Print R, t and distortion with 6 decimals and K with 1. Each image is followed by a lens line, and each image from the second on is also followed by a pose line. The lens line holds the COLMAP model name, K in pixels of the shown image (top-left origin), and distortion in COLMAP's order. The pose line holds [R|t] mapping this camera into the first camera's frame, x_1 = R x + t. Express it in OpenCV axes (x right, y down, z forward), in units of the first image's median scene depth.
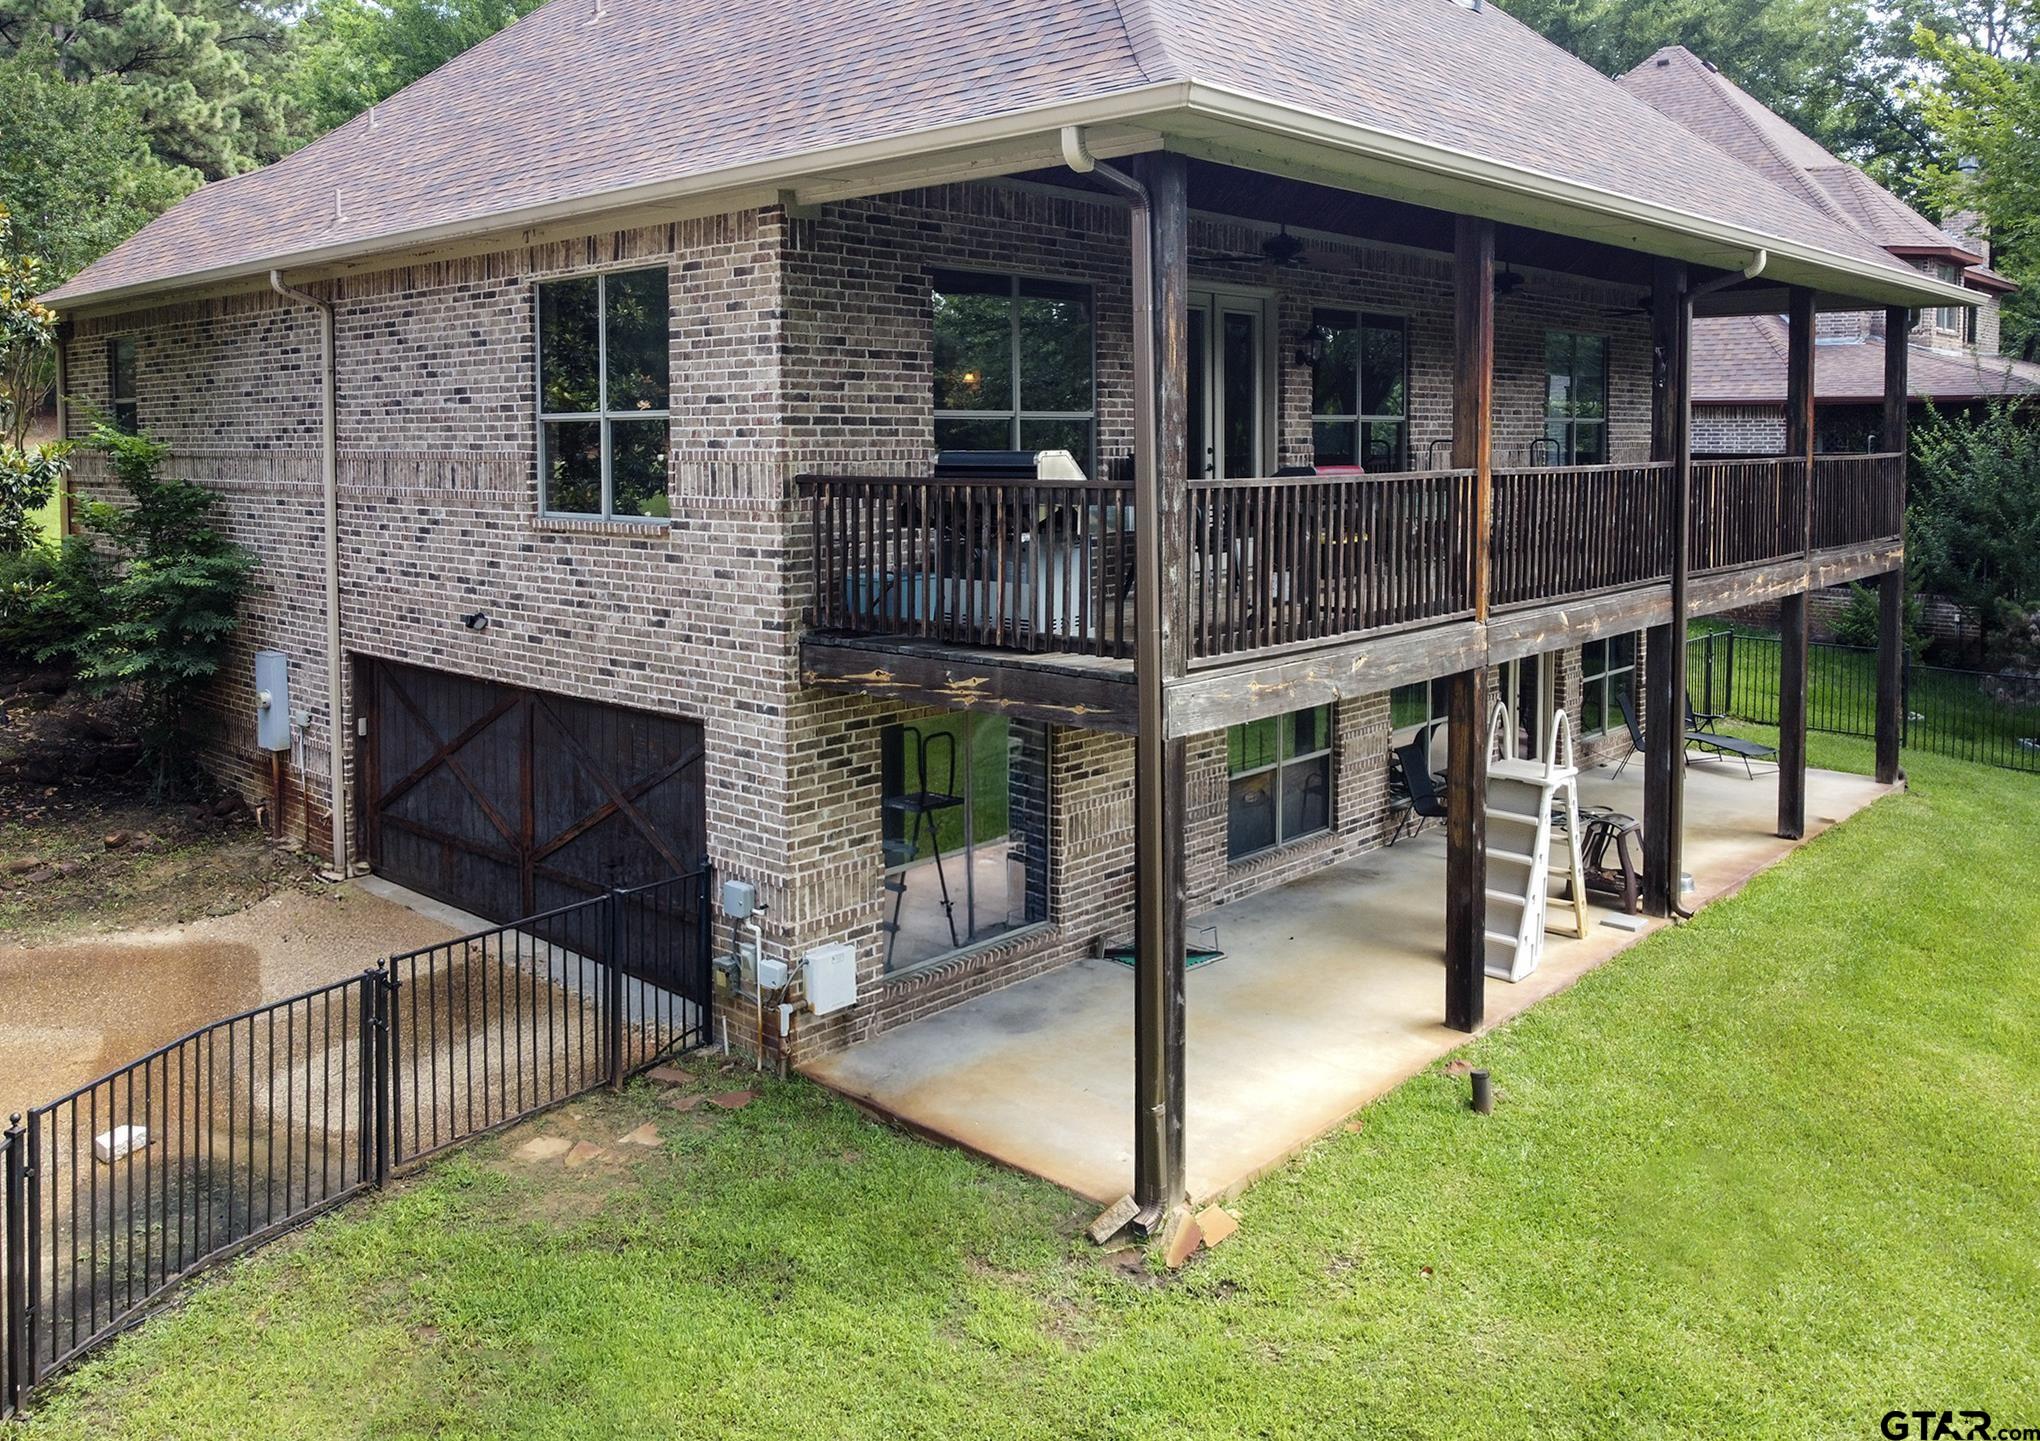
lens RADIAL K [[1567.5, 0, 1001.9], [0, 1567.5, 507.2], [0, 0, 1]] dist [-0.013188, 0.012859]
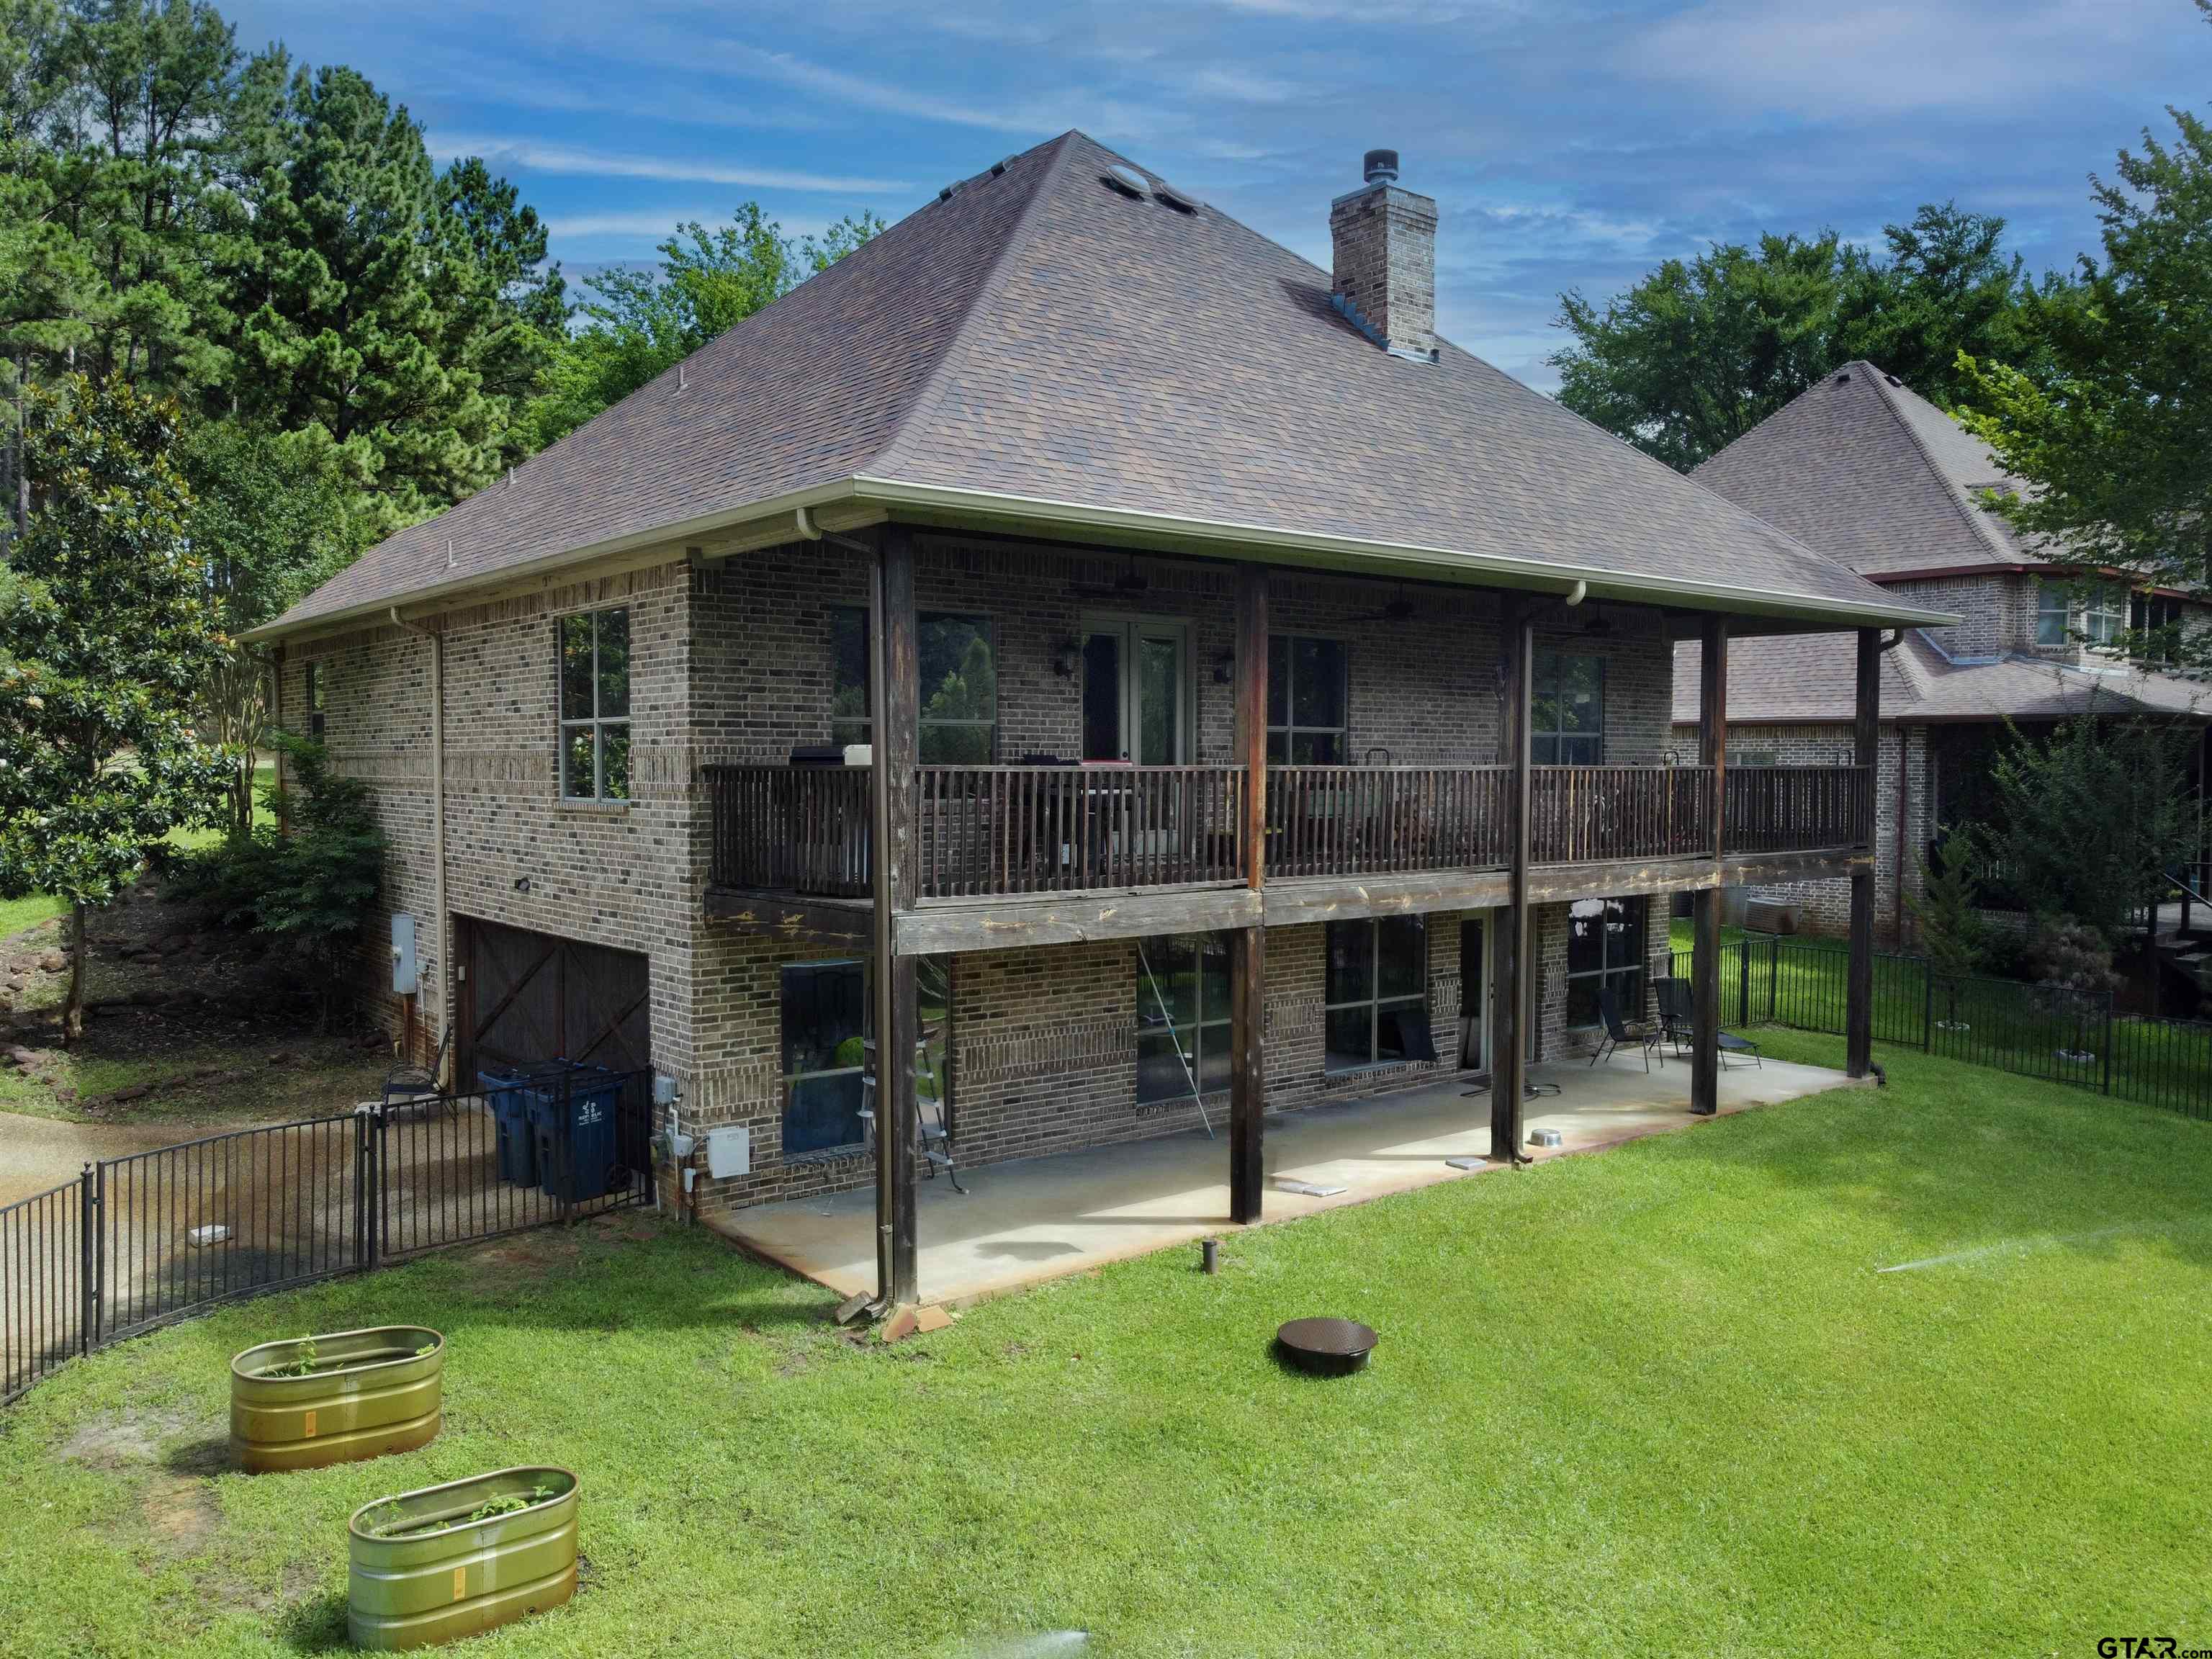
lens RADIAL K [[1651.3, 0, 1115.2], [0, 1651.3, 835.3], [0, 0, 1]] dist [-0.008649, -0.000344]
pose [[0.990409, 0.012357, -0.137613, 0.364899], [-0.012534, 0.999921, -0.000425, 0.031541], [0.137597, 0.002146, 0.990486, -0.291201]]
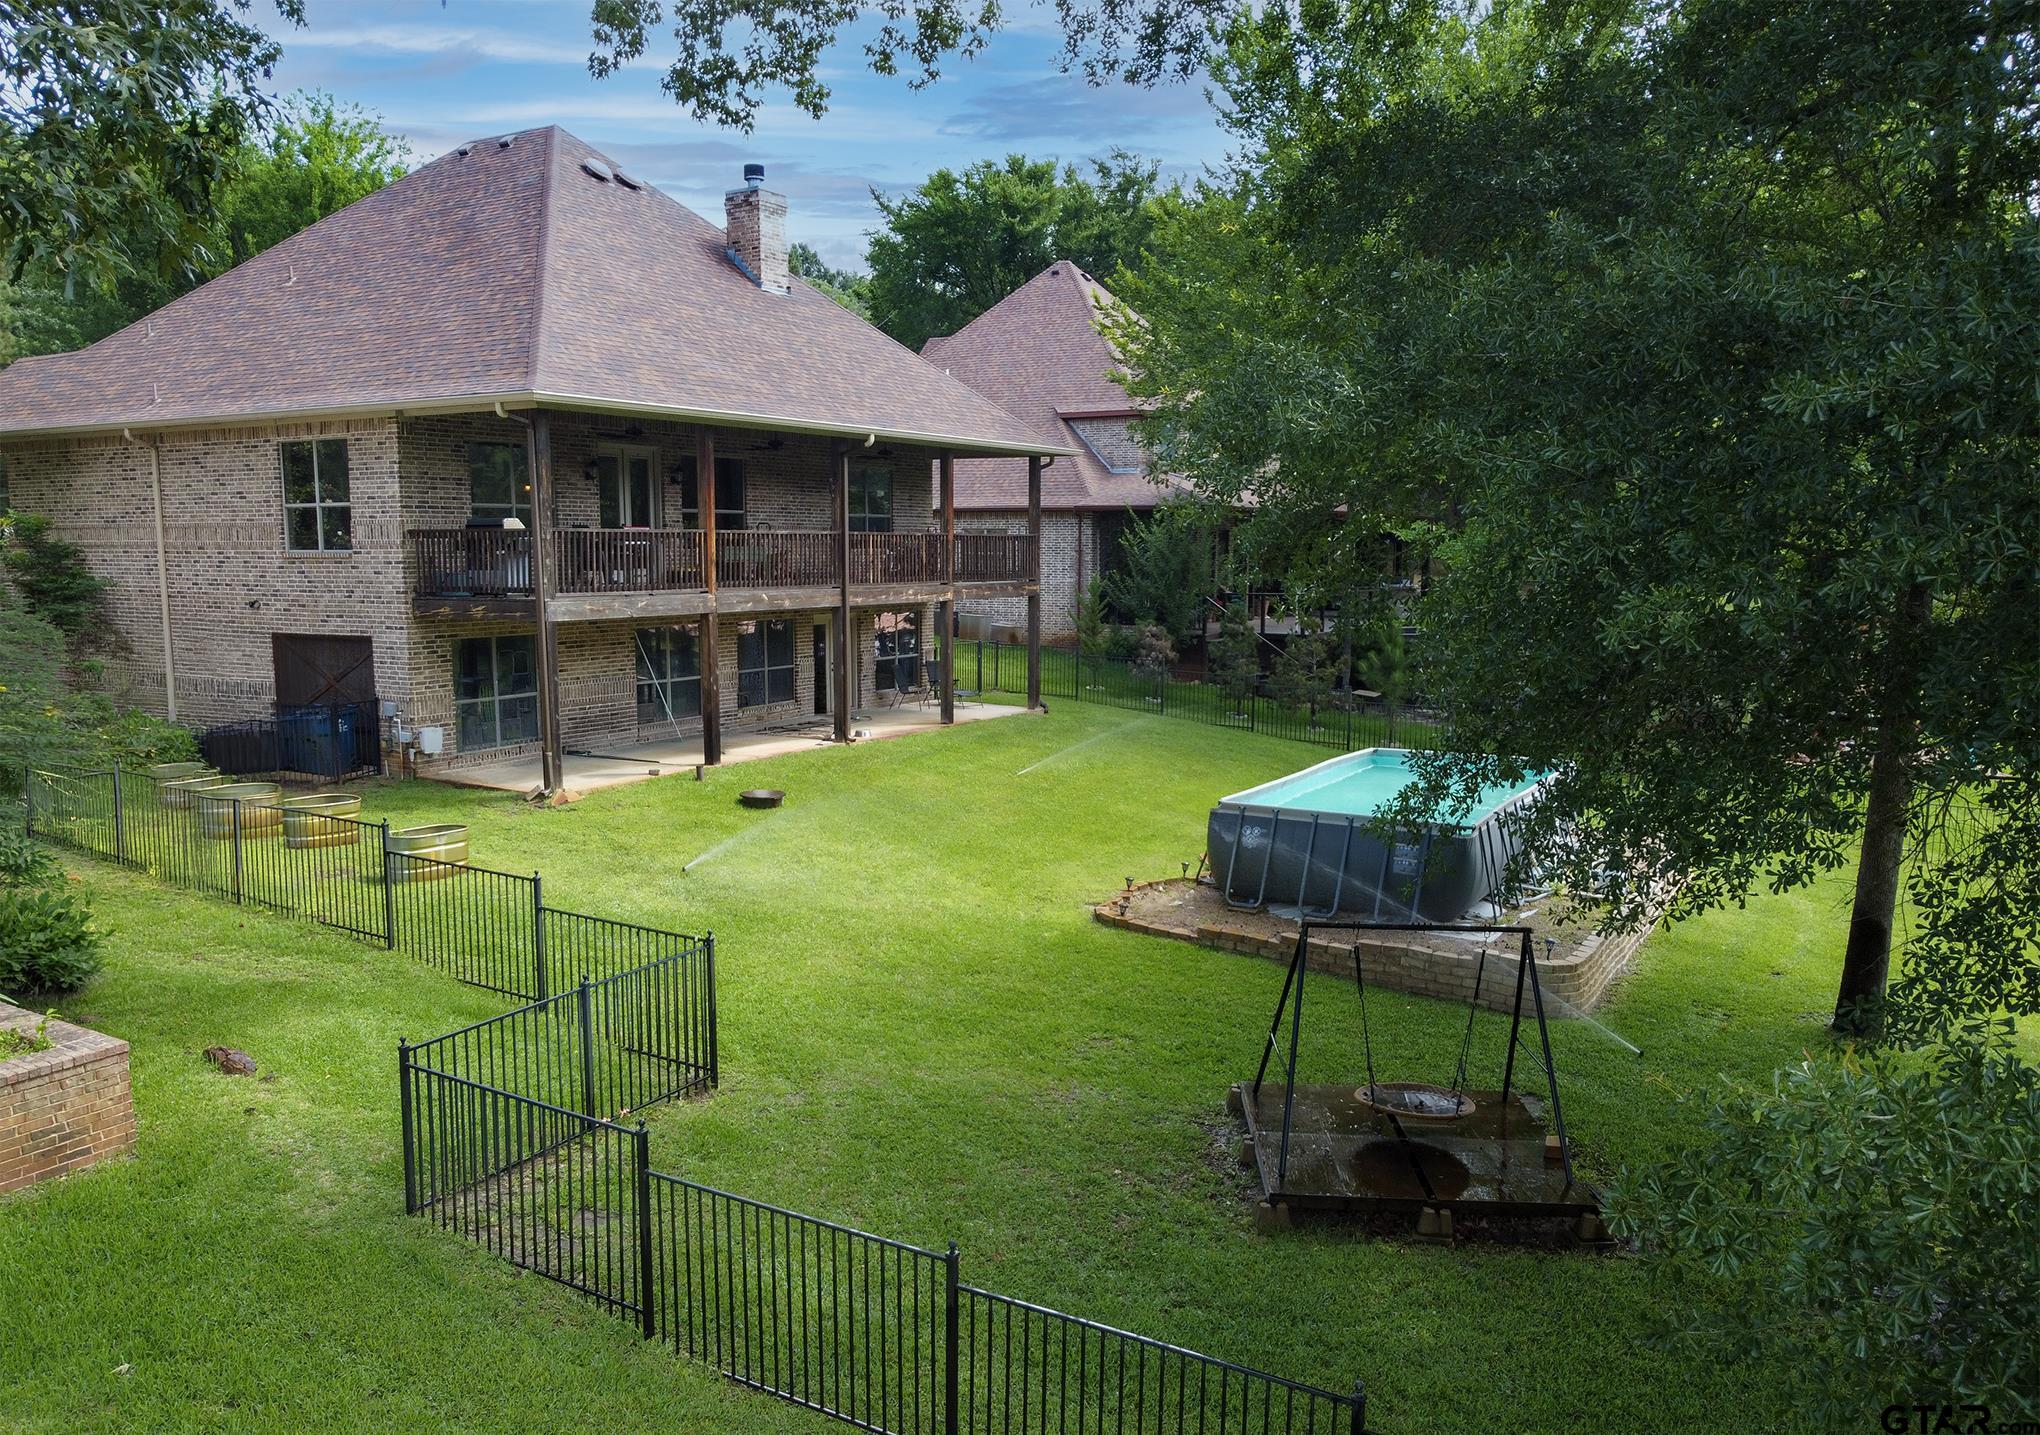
lens RADIAL K [[1567.5, 0, 1017.7], [0, 1567.5, 761.3], [0, 0, 1]] dist [-0.013188, 0.012859]
pose [[0.978240, -0.023466, 0.206148, 0.255718], [0.004655, 0.995816, 0.091265, 0.108374], [-0.207427, -0.088320, 0.974256, -1.426302]]
